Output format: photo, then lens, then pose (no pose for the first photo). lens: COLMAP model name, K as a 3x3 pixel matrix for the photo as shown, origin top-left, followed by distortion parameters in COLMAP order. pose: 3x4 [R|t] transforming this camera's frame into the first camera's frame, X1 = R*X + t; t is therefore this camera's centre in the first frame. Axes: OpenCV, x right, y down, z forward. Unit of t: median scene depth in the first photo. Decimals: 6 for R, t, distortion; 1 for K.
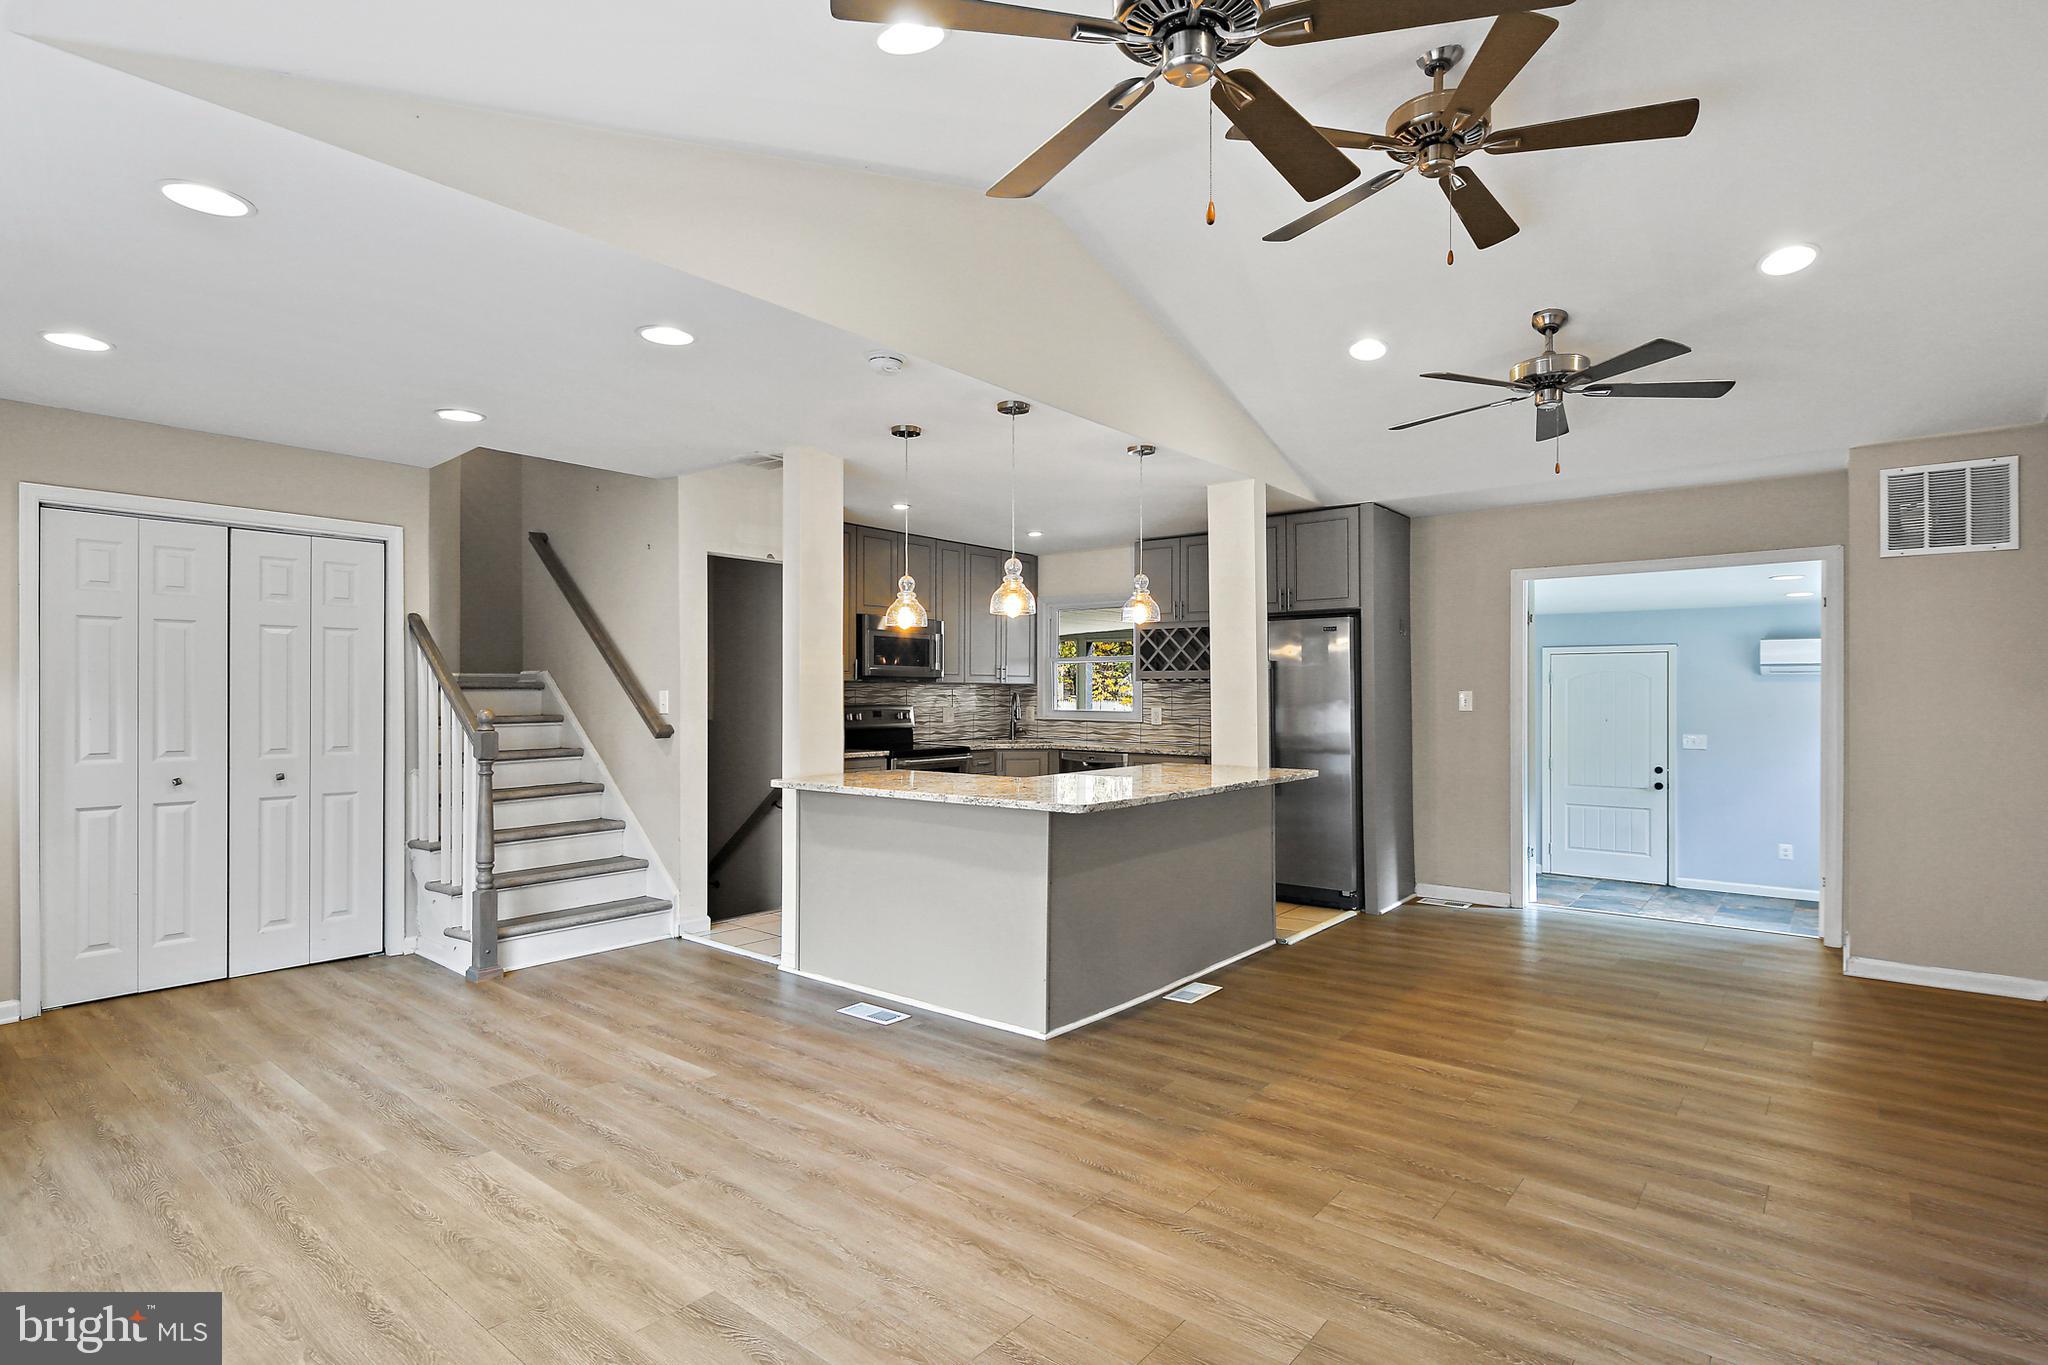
lens RADIAL K [[1018.2, 0, 1027.9], [0, 1018.2, 690.3], [0, 0, 1]] dist [0.010016, -0.011717]
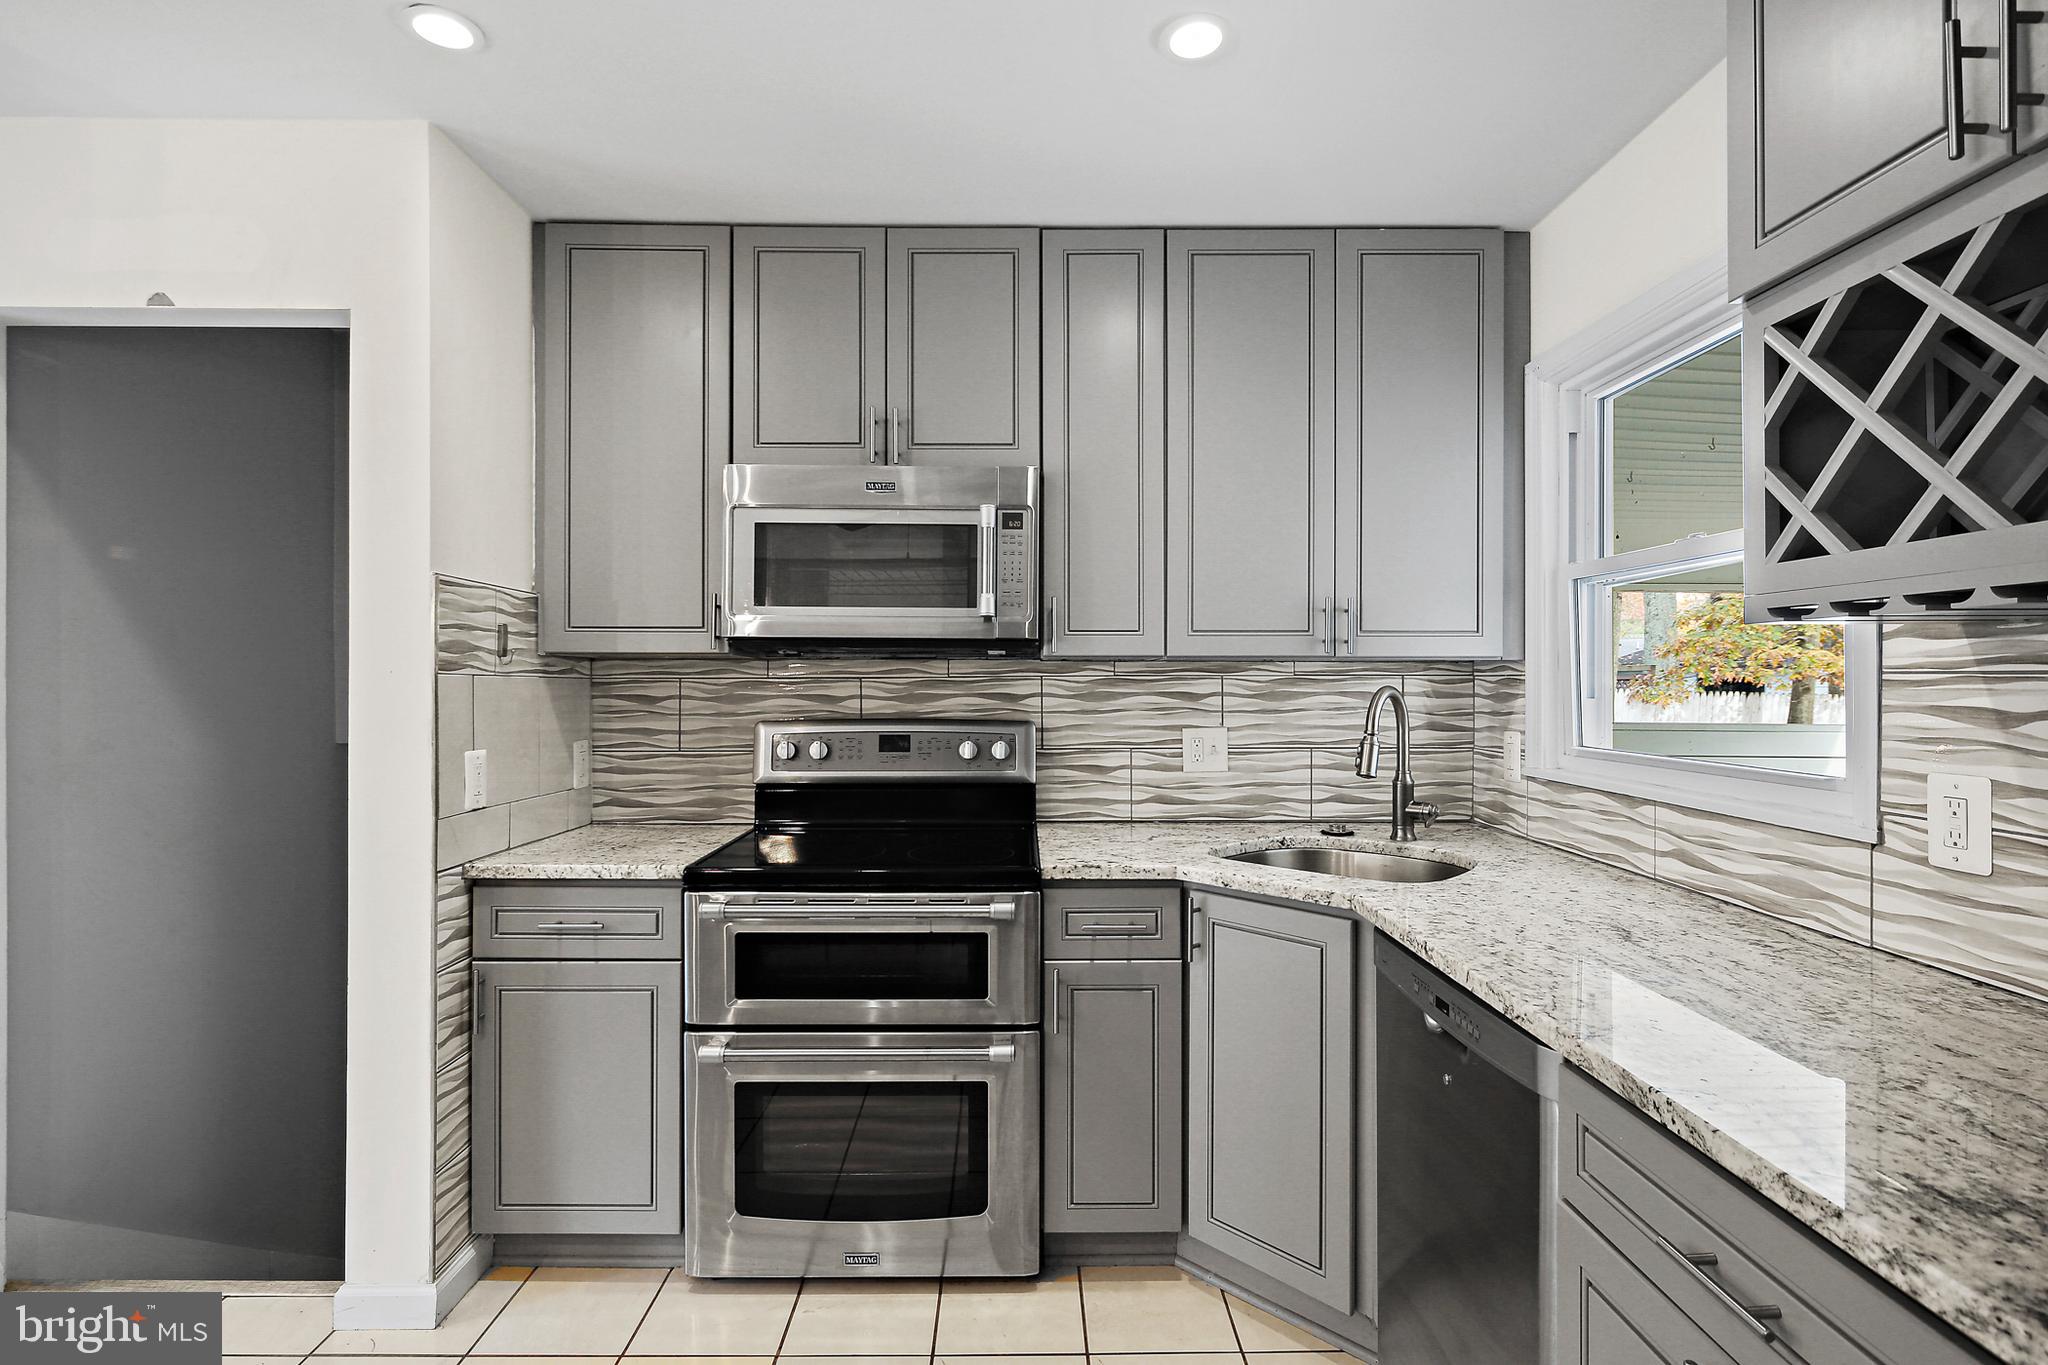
lens RADIAL K [[1001.4, 0, 1024.0], [0, 1001.4, 682.5], [0, 0, 1]] dist [-0.000035, -0.000529]
pose [[0.625844, -0.001588, -0.779946, 0.352550], [0.002306, 0.999997, -0.000185, 0.002757], [0.779945, -0.001683, 0.625846, 1.697032]]
